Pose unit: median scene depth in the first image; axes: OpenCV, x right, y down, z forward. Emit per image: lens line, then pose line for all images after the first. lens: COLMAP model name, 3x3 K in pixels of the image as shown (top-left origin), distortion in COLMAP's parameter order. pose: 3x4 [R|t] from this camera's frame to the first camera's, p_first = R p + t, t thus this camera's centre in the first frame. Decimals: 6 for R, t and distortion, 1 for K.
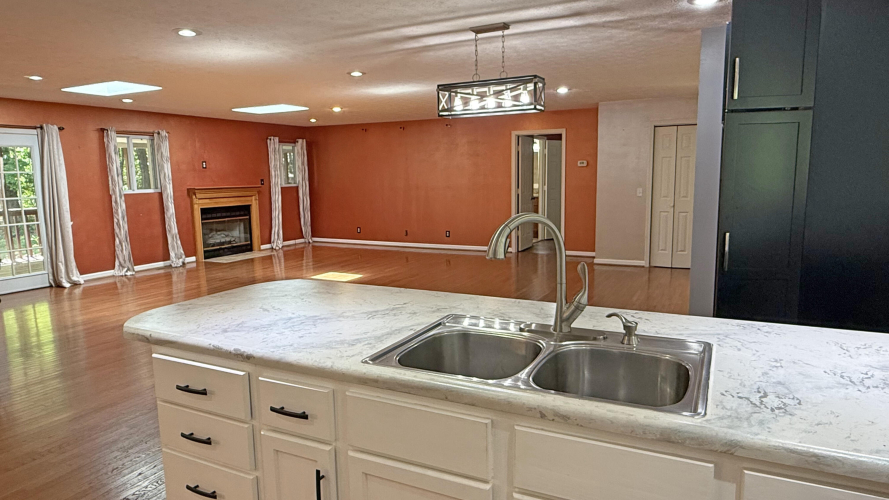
lens RADIAL K [[553.2, 0, 444.5], [0, 553.2, 250.0], [0, 0, 1]] dist [0.004533, 0.001072]
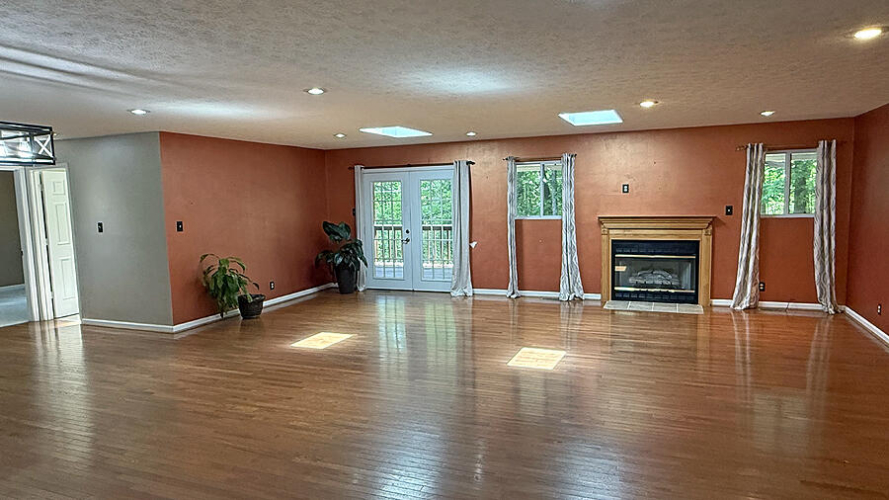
lens RADIAL K [[569.6, 0, 444.5], [0, 569.6, 250.0], [0, 0, 1]] dist [0.004948, 0.001303]
pose [[0.081514, 0.107160, -0.990895, 0.406820], [-0.116302, 0.988434, 0.097327, -0.115632], [0.989863, 0.107310, 0.093034, 0.666494]]
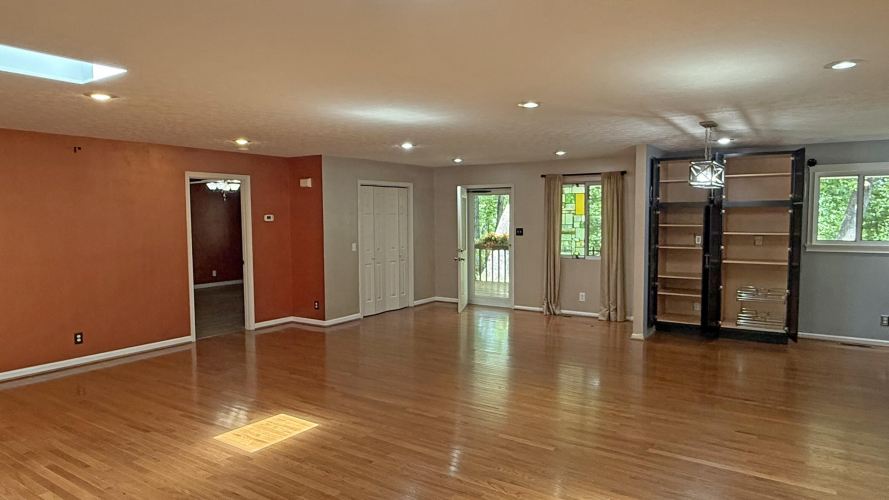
lens RADIAL K [[553.2, 0, 444.5], [0, 553.2, 250.0], [0, 0, 1]] dist [0.004533, 0.001072]
pose [[0.118334, -0.050618, 0.991683, -0.556314], [0.145069, 0.988866, 0.033163, -0.094695], [-0.982320, 0.139938, 0.124360, 0.618462]]
